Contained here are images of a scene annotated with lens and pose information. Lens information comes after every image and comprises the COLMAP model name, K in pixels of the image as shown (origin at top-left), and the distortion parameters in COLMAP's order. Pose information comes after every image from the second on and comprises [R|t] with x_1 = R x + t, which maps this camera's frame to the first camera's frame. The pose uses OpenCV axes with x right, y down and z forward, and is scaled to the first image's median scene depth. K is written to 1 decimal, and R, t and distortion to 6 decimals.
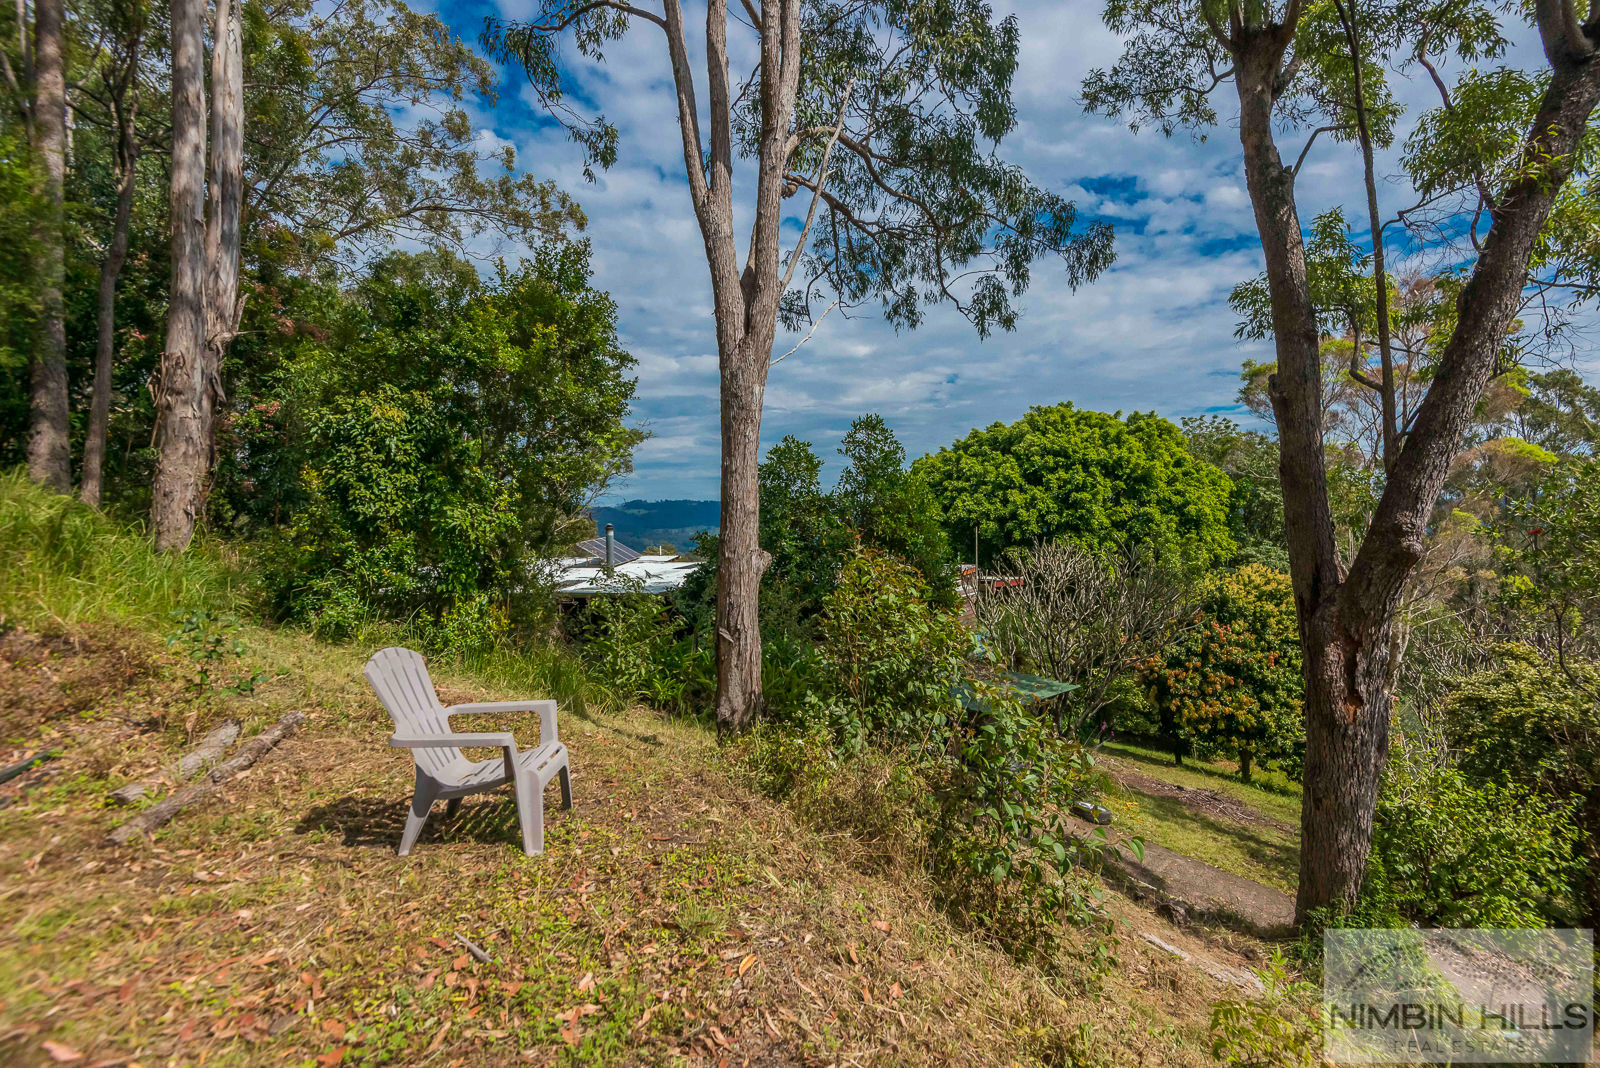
lens RADIAL K [[712.7, 0, 816.5], [0, 712.7, 516.4], [0, 0, 1]] dist [0.016423, -0.016199]
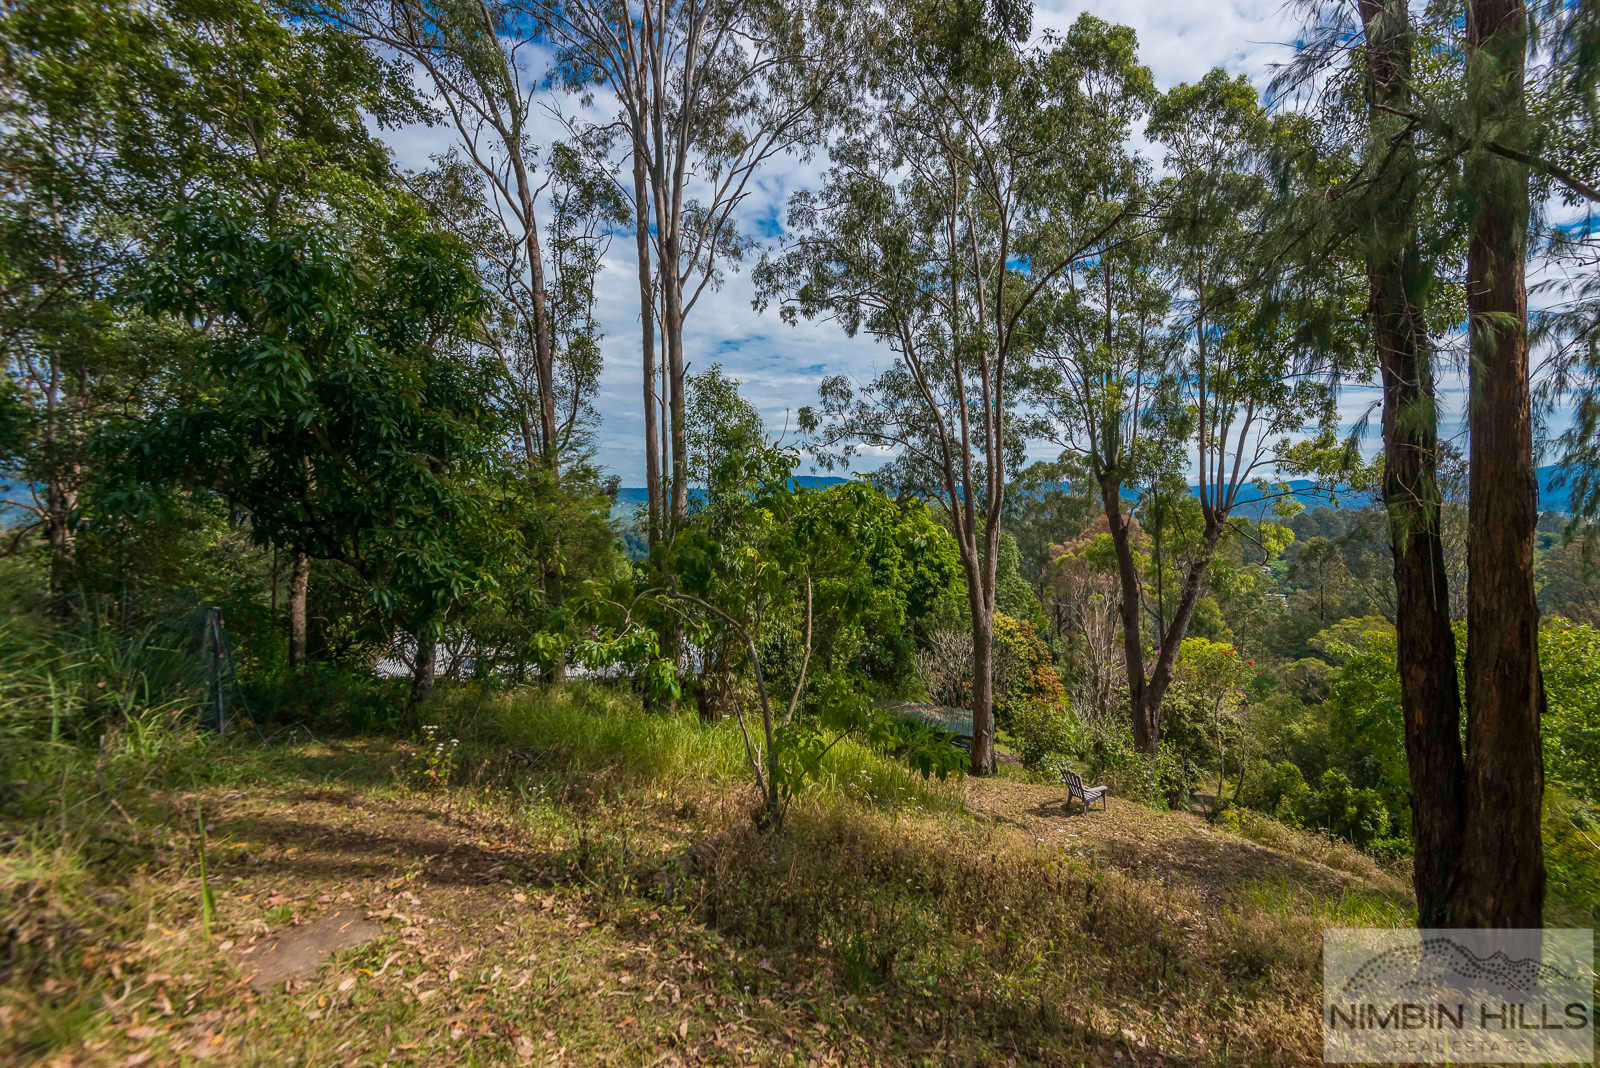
lens RADIAL K [[712.7, 0, 816.5], [0, 712.7, 516.4], [0, 0, 1]] dist [0.016423, -0.016199]
pose [[0.880950, 0.004840, 0.473184, -0.446990], [-0.021180, 0.999349, 0.029209, -0.159205], [-0.472735, -0.035753, 0.880479, -0.220347]]
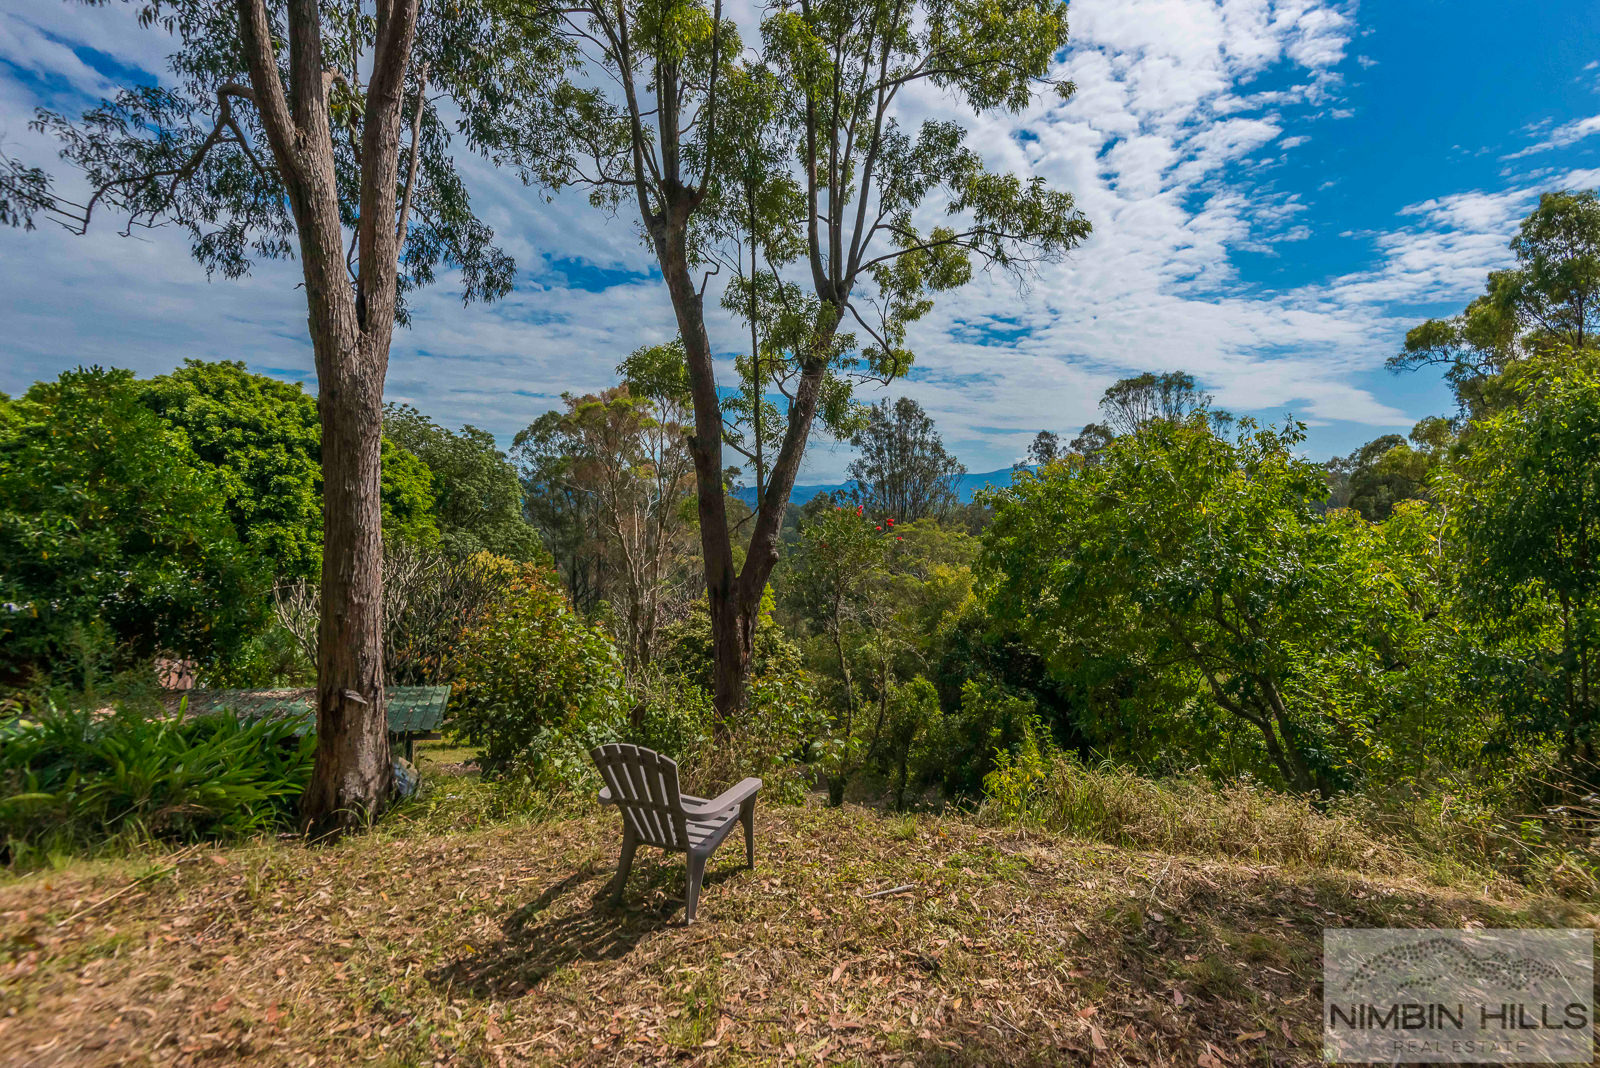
lens RADIAL K [[712.7, 0, 816.5], [0, 712.7, 516.4], [0, 0, 1]] dist [0.016423, -0.016199]
pose [[0.411051, 0.000486, 0.911612, -0.160606], [-0.033103, 0.999348, 0.014394, -0.017542], [-0.911011, -0.036094, 0.410799, 0.043900]]
